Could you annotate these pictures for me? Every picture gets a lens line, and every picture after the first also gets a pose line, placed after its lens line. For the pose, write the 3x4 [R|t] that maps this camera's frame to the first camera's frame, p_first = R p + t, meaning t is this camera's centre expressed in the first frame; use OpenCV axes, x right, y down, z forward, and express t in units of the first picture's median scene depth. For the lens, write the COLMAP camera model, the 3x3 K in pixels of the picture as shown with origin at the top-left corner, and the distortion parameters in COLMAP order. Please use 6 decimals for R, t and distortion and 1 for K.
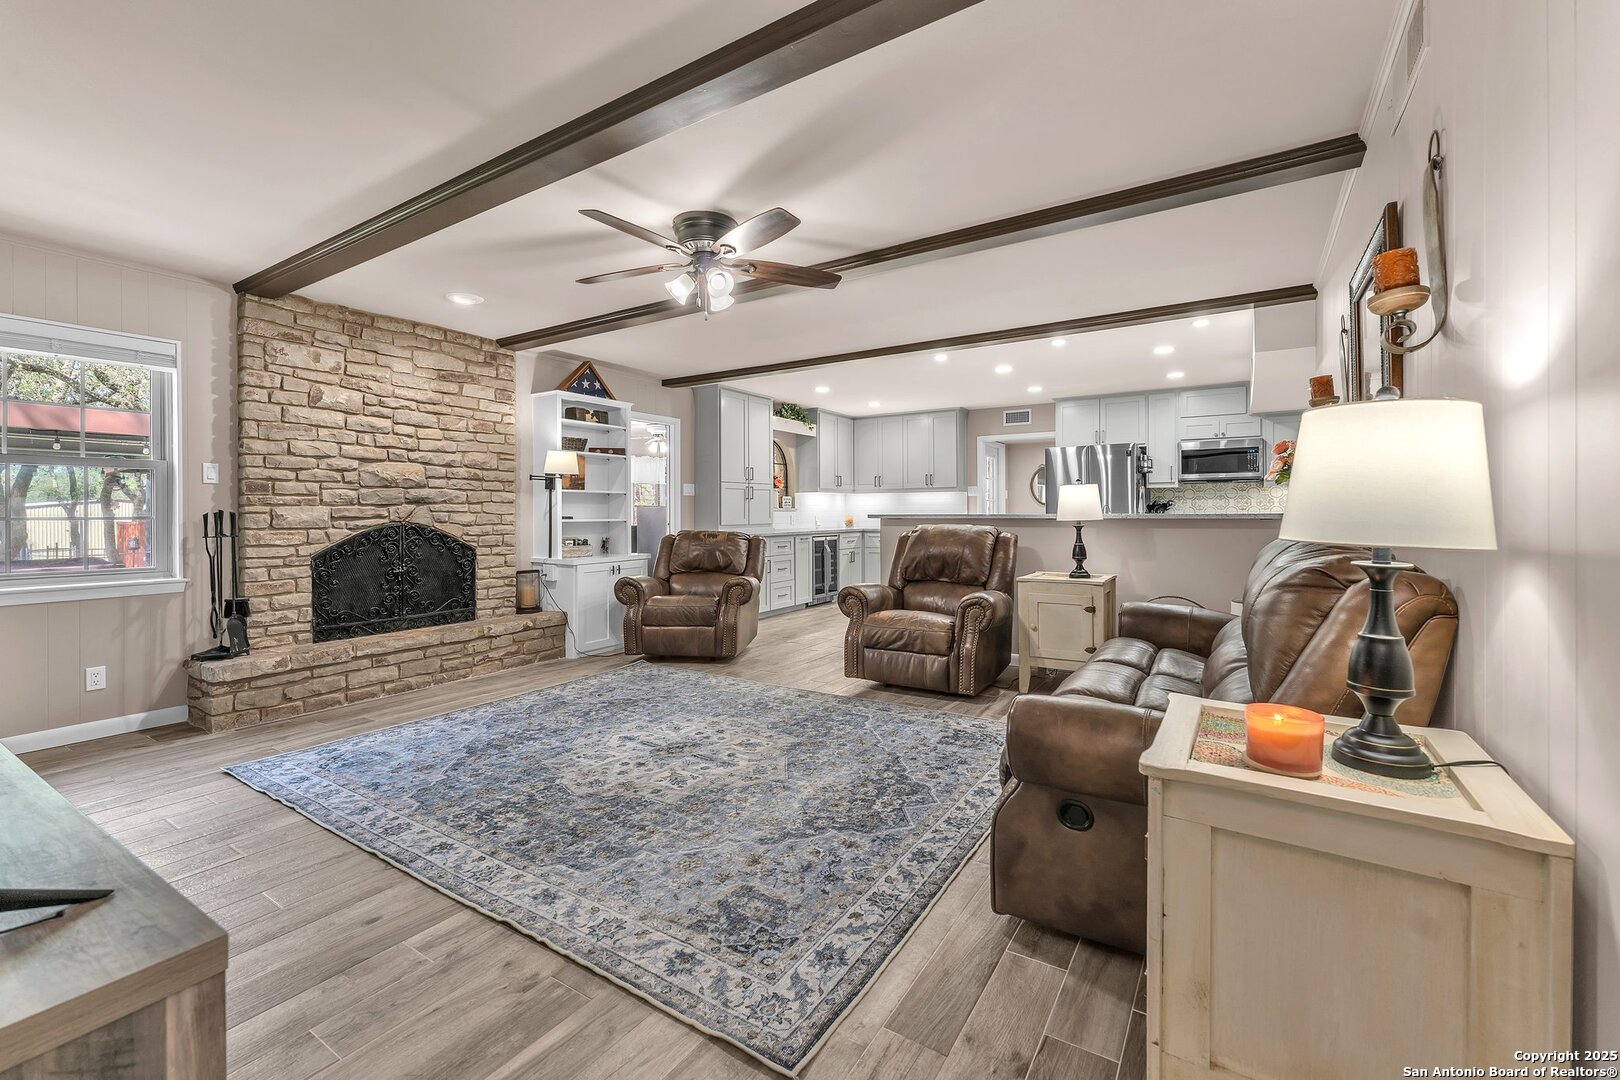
lens RADIAL K [[669.3, 0, 816.0], [0, 669.3, 516.7], [0, 0, 1]] dist [-0.001371, -0.000251]
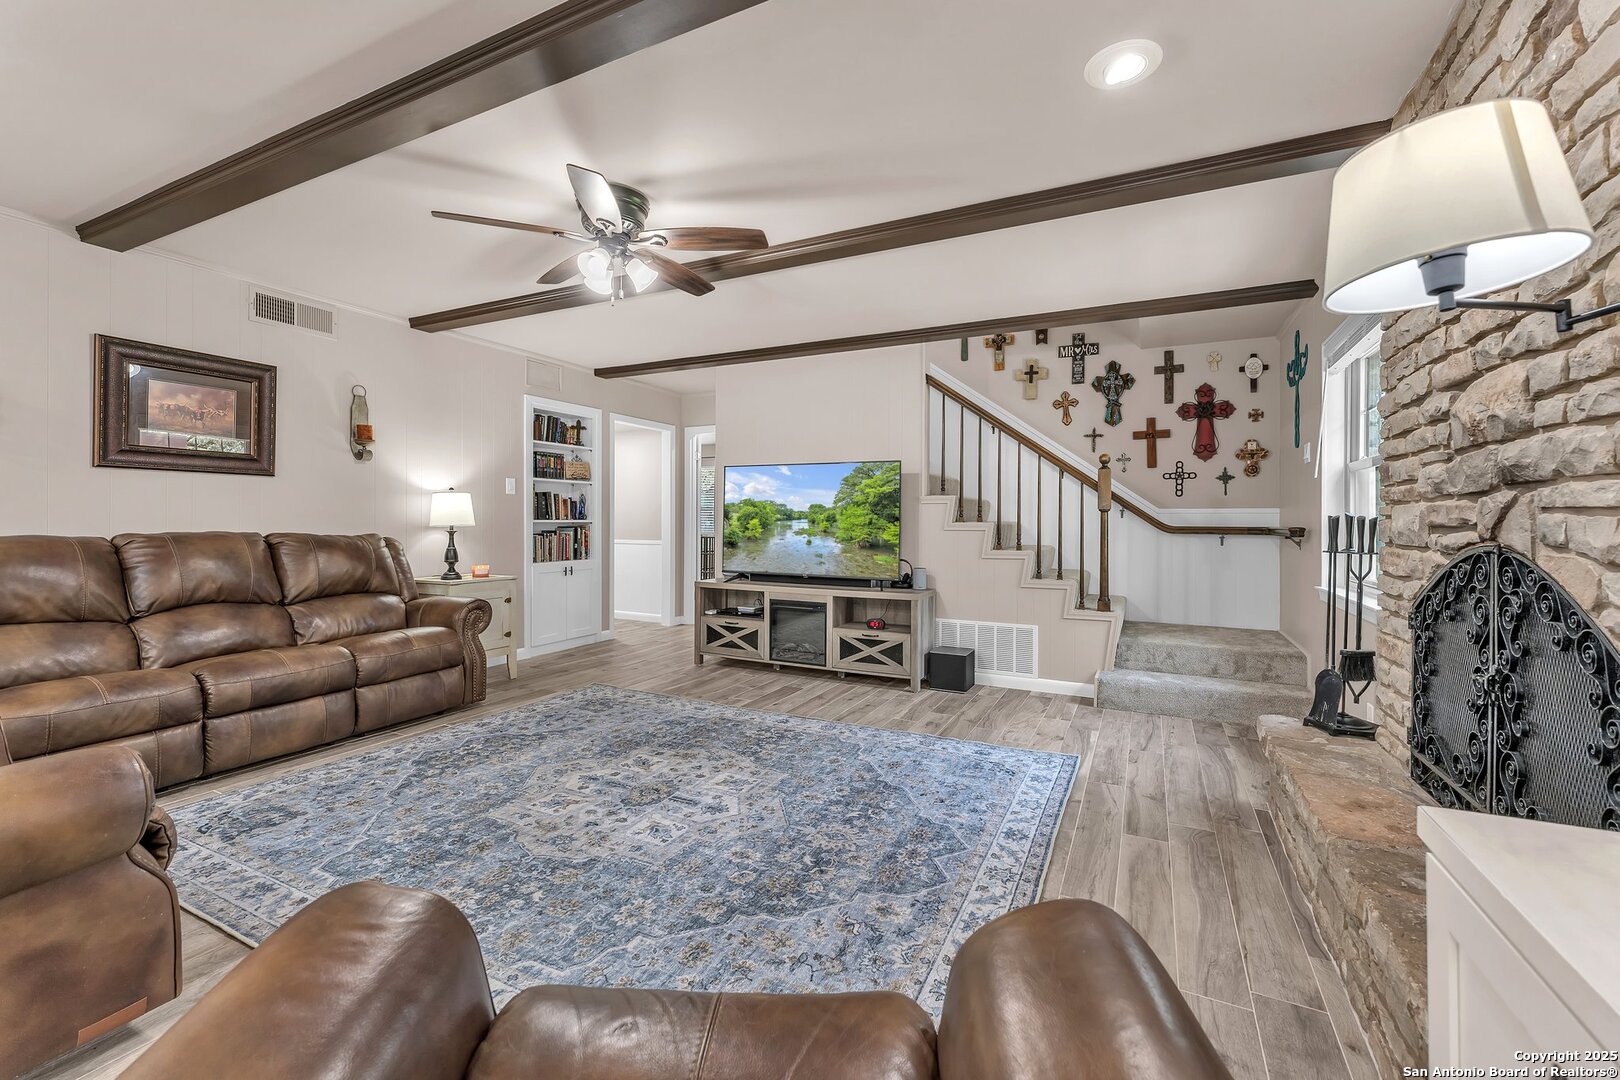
lens RADIAL K [[676.2, 0, 815.0], [0, 676.2, 526.4], [0, 0, 1]] dist [0.000787, -0.000143]
pose [[-0.994831, 0.000520, -0.101541, -0.267175], [-0.000986, 0.999890, 0.014785, -0.005188], [0.101538, 0.014808, -0.994721, 1.508789]]
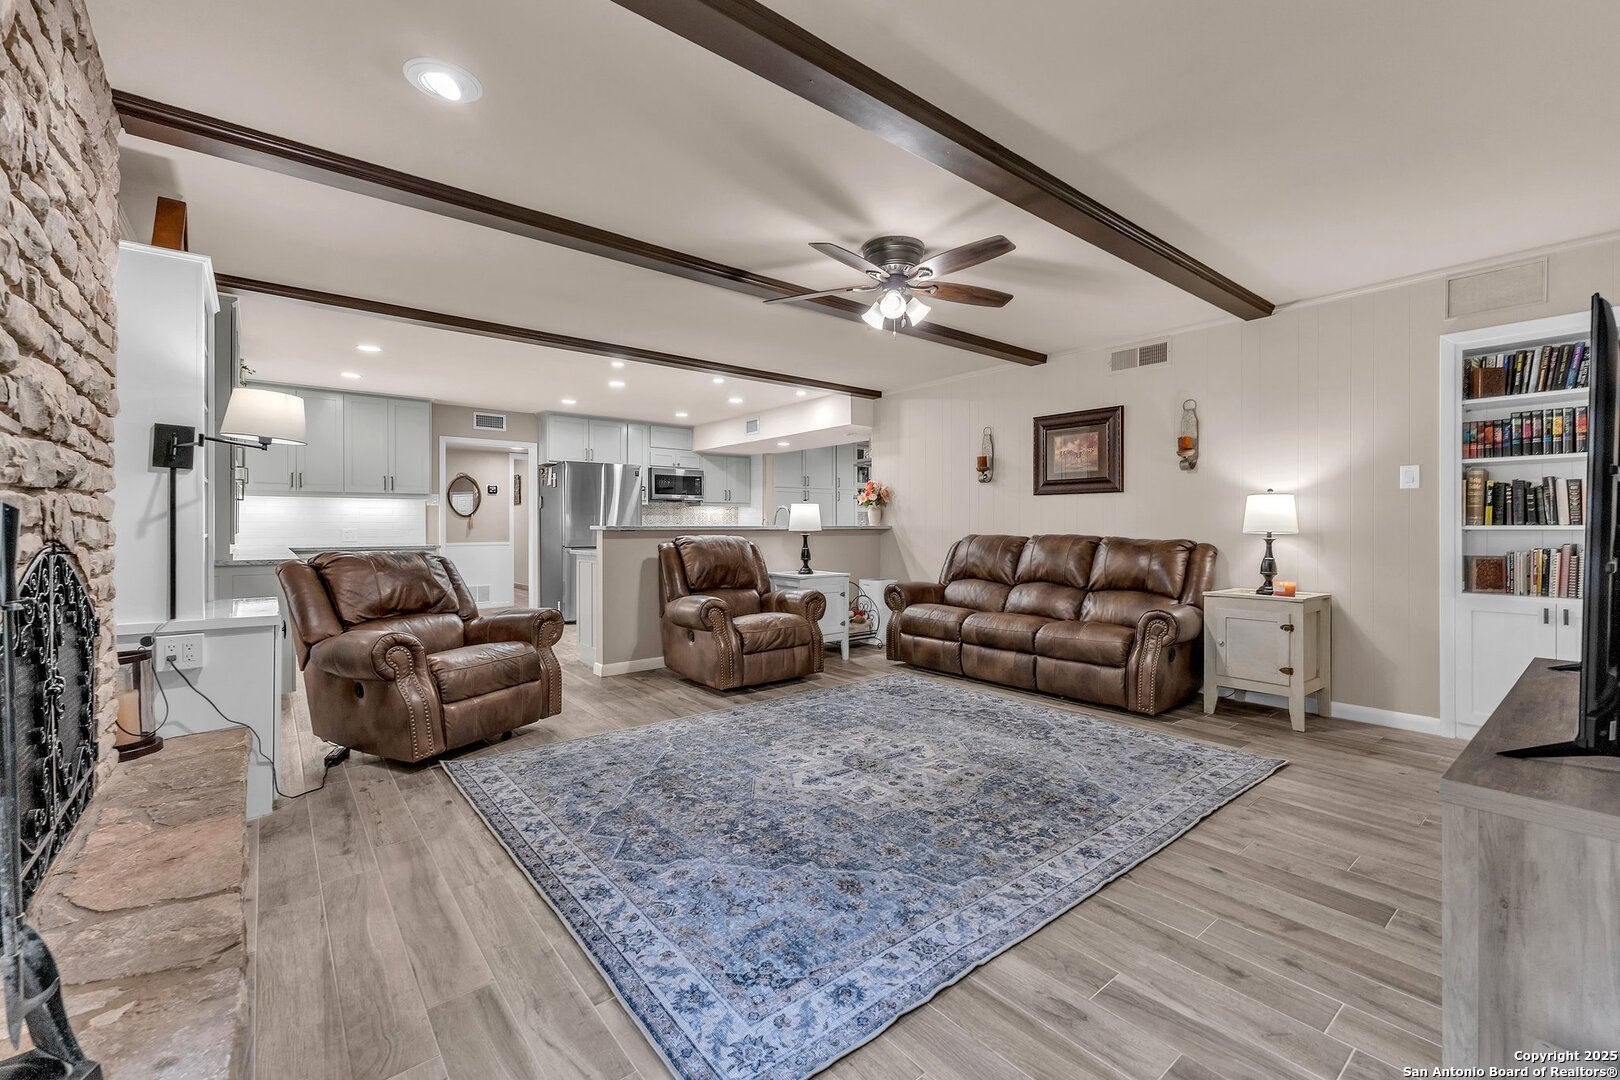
lens RADIAL K [[676.2, 0, 815.0], [0, 676.2, 526.4], [0, 0, 1]] dist [0.000787, -0.000143]
pose [[0.320922, 0.002330, 0.947103, -0.943649], [0.005046, 0.999979, -0.004169, 0.003144], [-0.947092, 0.006117, 0.320904, 0.602631]]
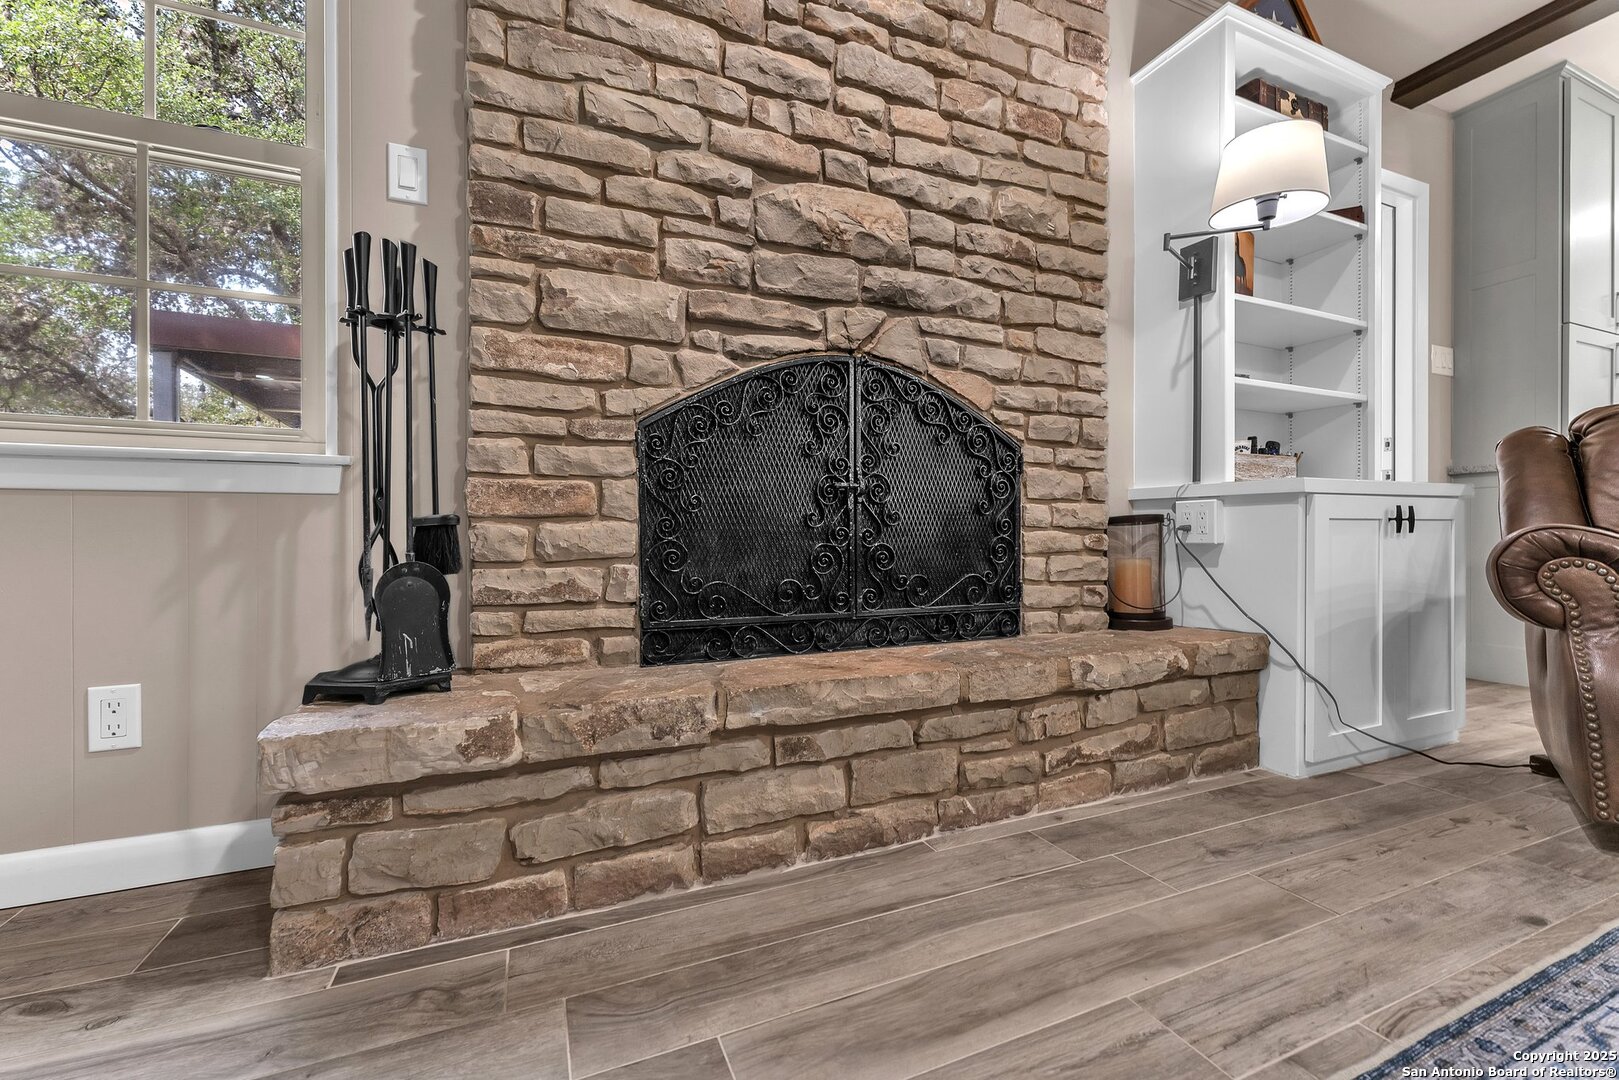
lens RADIAL K [[656.4, 0, 809.5], [0, 656.4, 540.0], [0, 0, 1]] dist [-0.001400, -0.000084]
pose [[0.821771, 0.003534, -0.569806, -0.499009], [-0.003002, 0.999994, 0.001873, 0.126245], [0.569809, 0.000171, 0.821777, 0.793837]]
